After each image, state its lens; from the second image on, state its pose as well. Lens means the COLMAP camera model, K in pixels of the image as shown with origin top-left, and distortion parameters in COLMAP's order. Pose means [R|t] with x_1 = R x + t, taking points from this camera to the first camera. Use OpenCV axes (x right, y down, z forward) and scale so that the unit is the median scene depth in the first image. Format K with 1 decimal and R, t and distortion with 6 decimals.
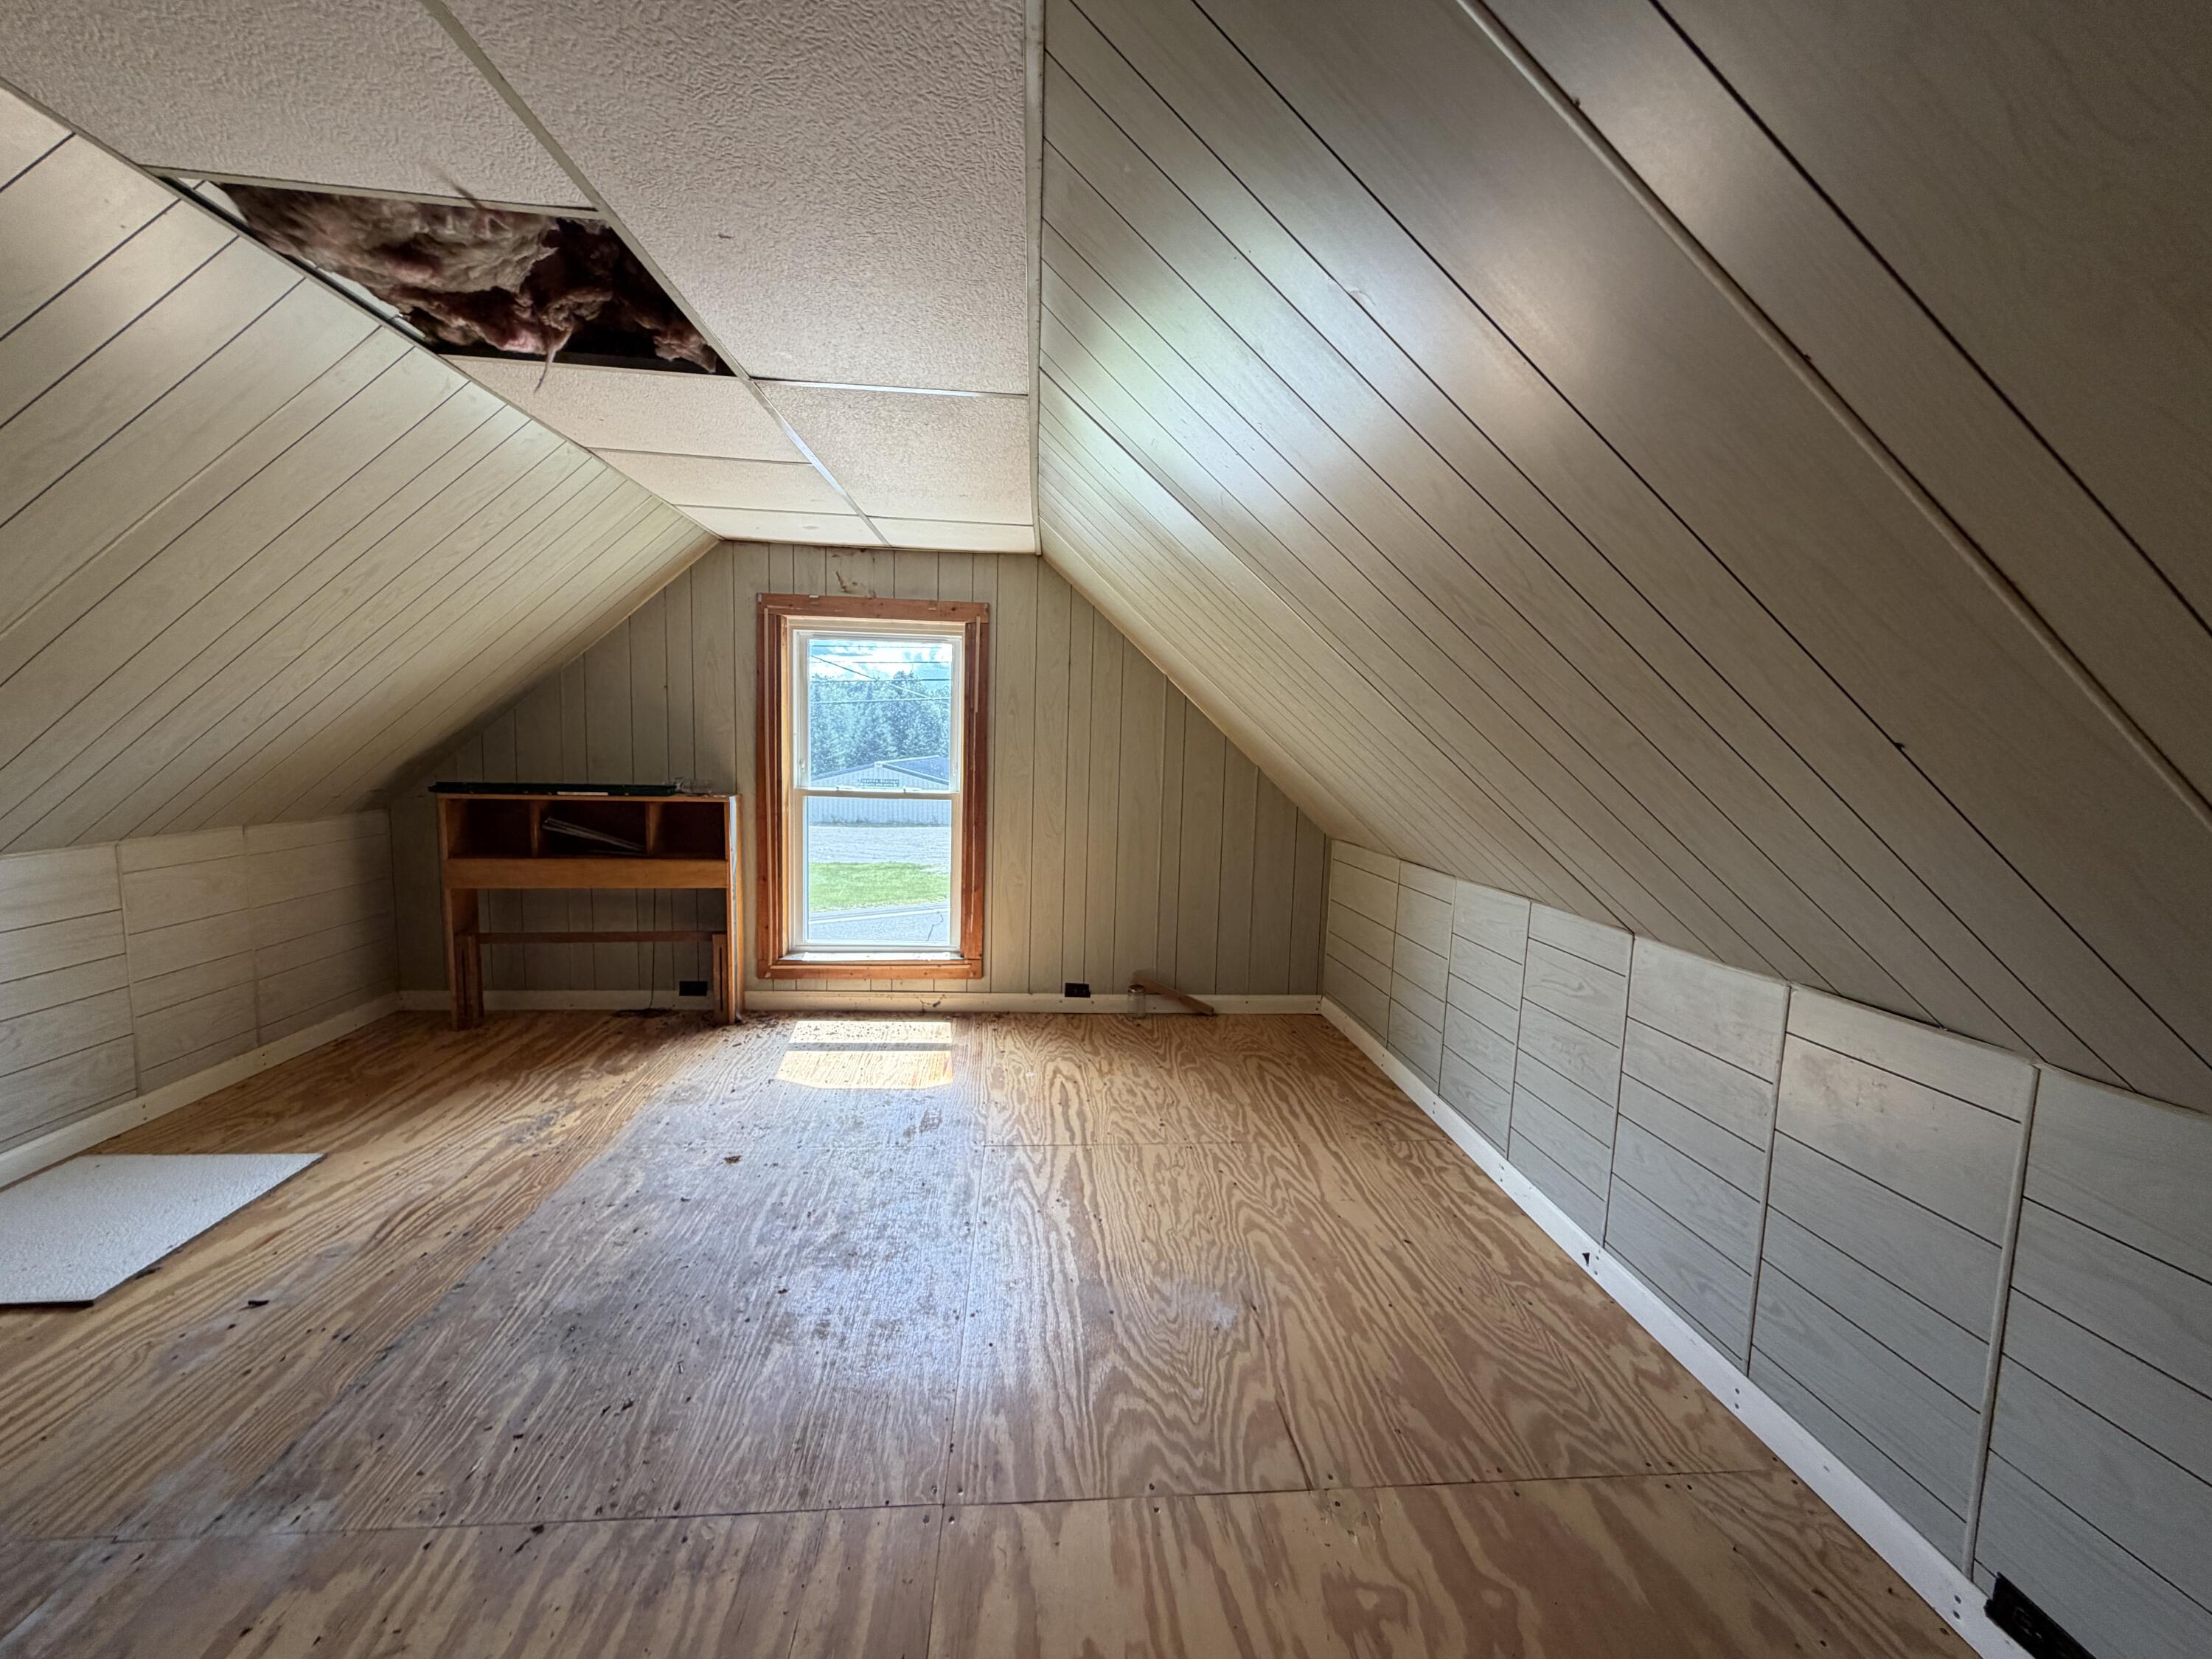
lens RADIAL K [[885.9, 0, 1101.2], [0, 885.9, 825.9], [0, 0, 1]] dist [0.000624, 0.000446]
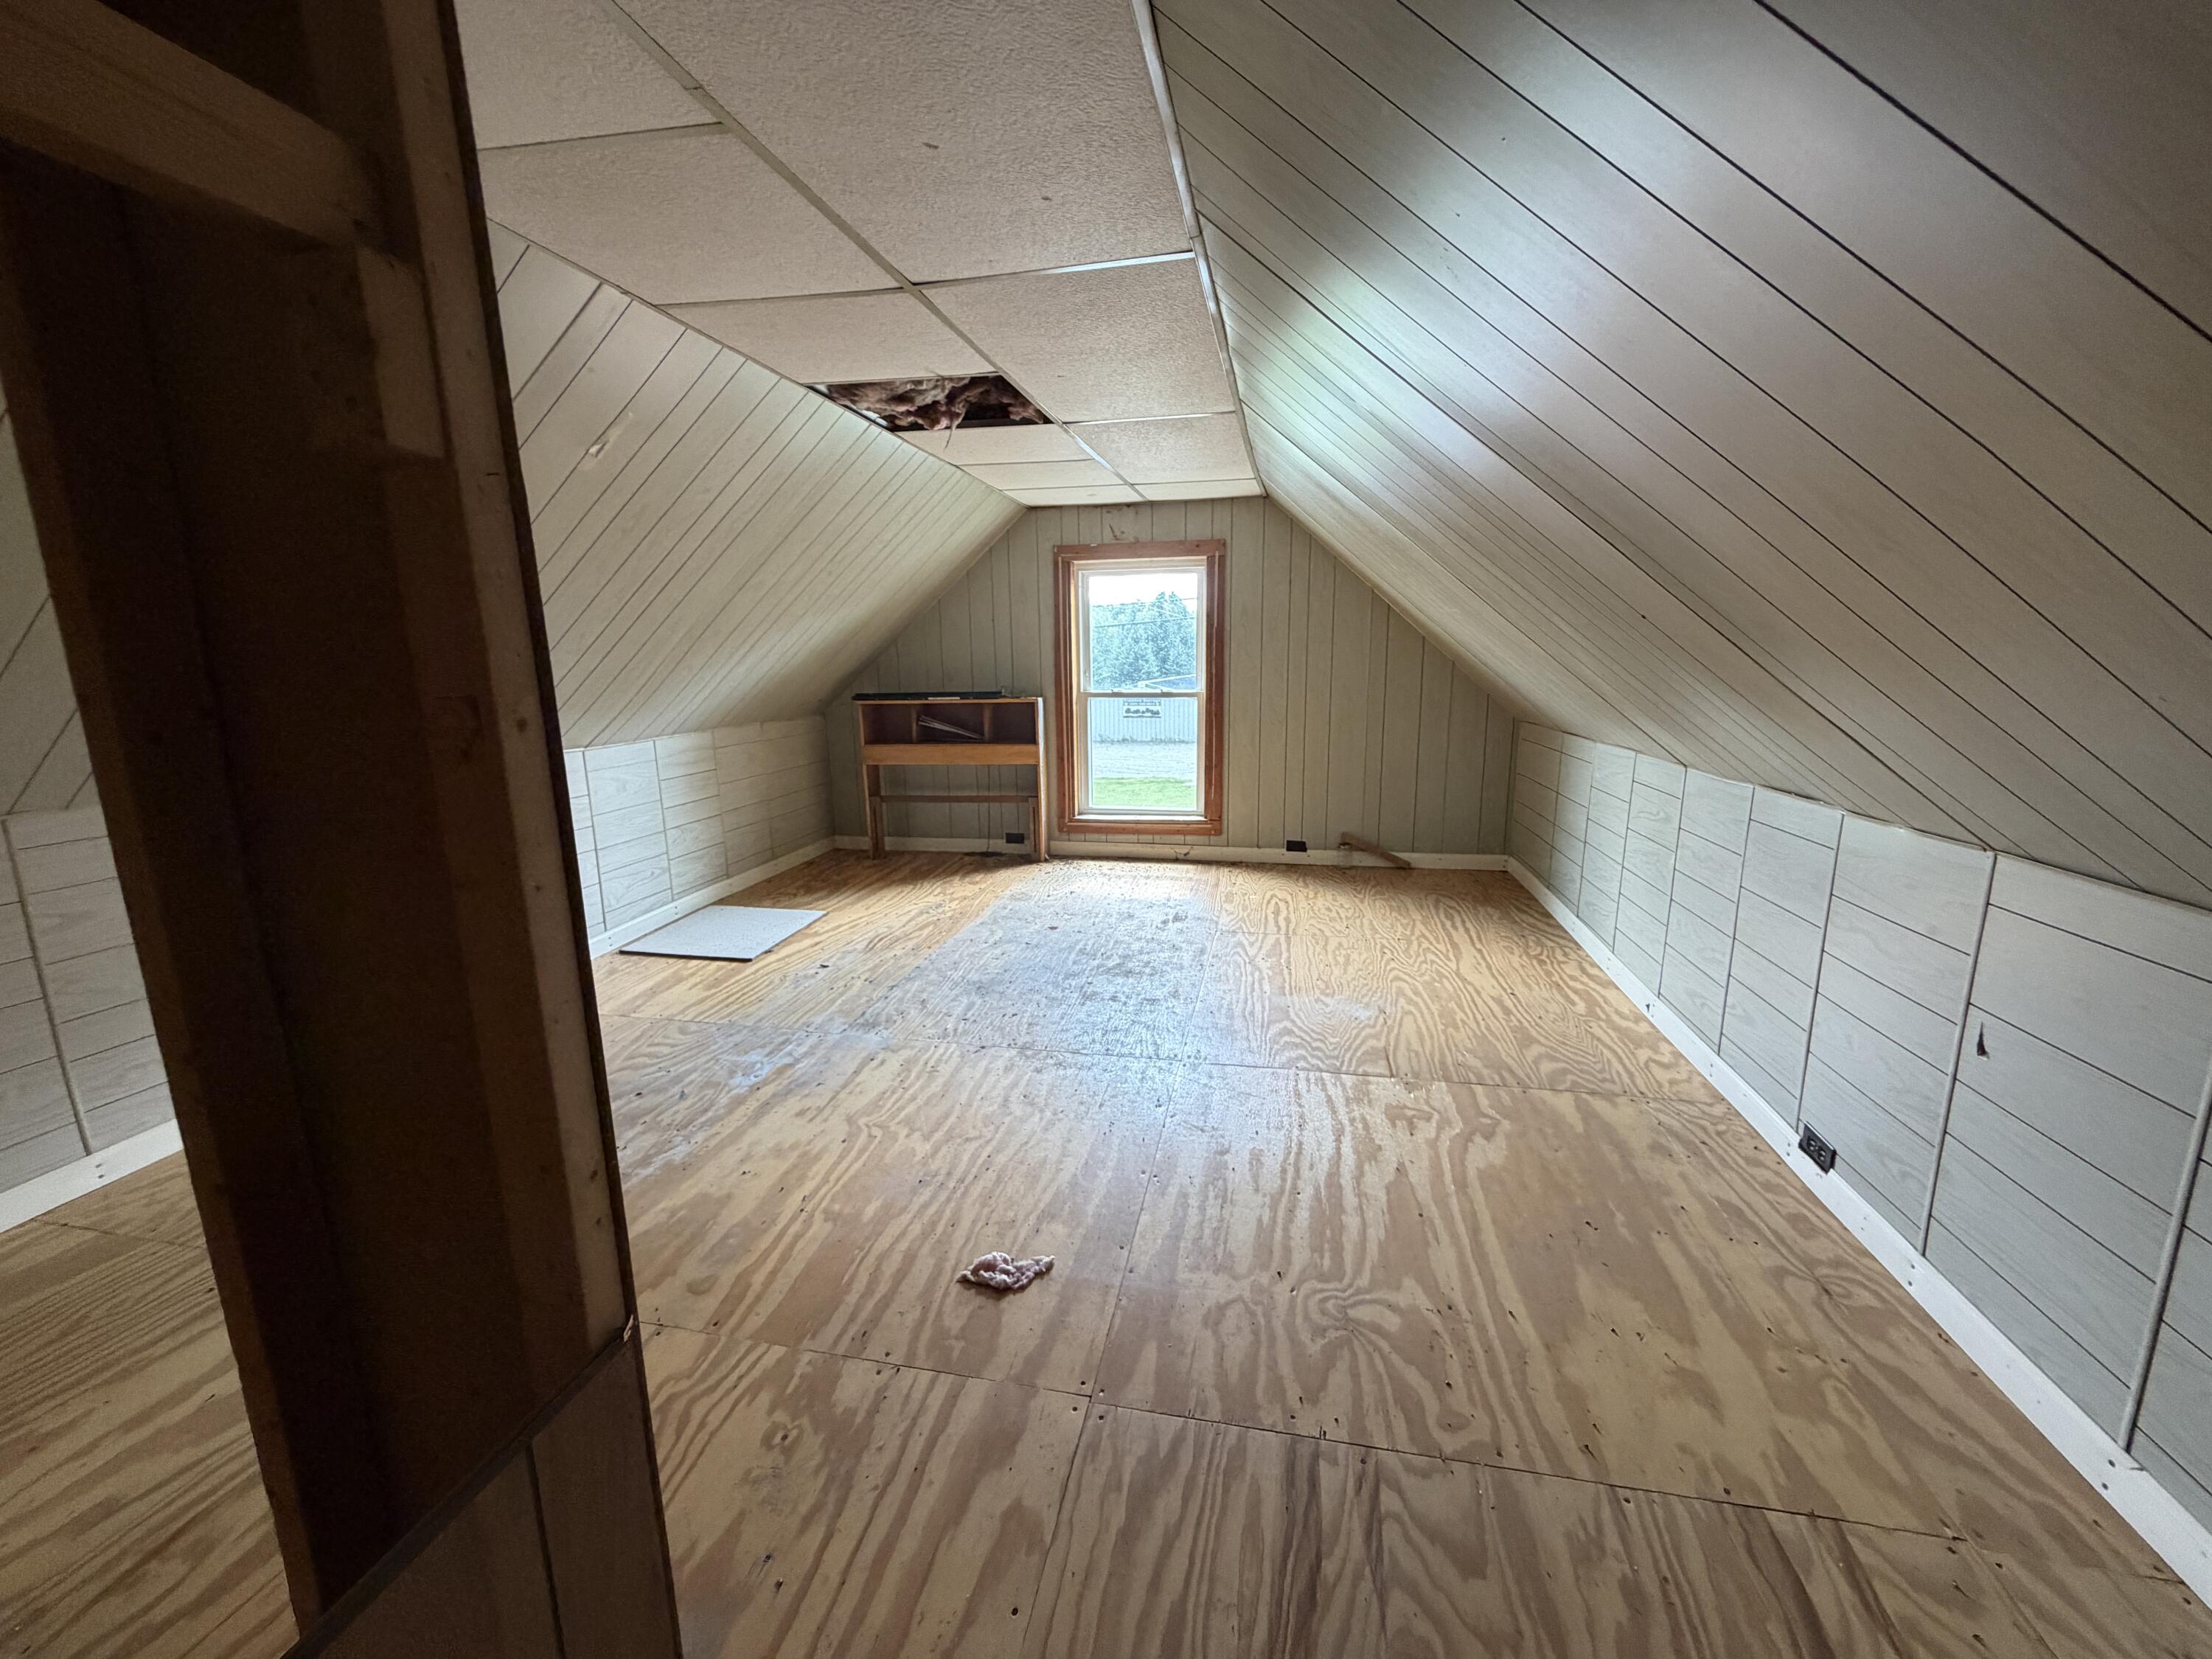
lens RADIAL K [[885.9, 0, 1101.2], [0, 885.9, 825.9], [0, 0, 1]] dist [0.000624, 0.000446]
pose [[0.957486, 0.011860, -0.288234, 0.104582], [0.014445, 0.995930, 0.088964, 0.059869], [0.288116, -0.089345, 0.953418, -0.420653]]
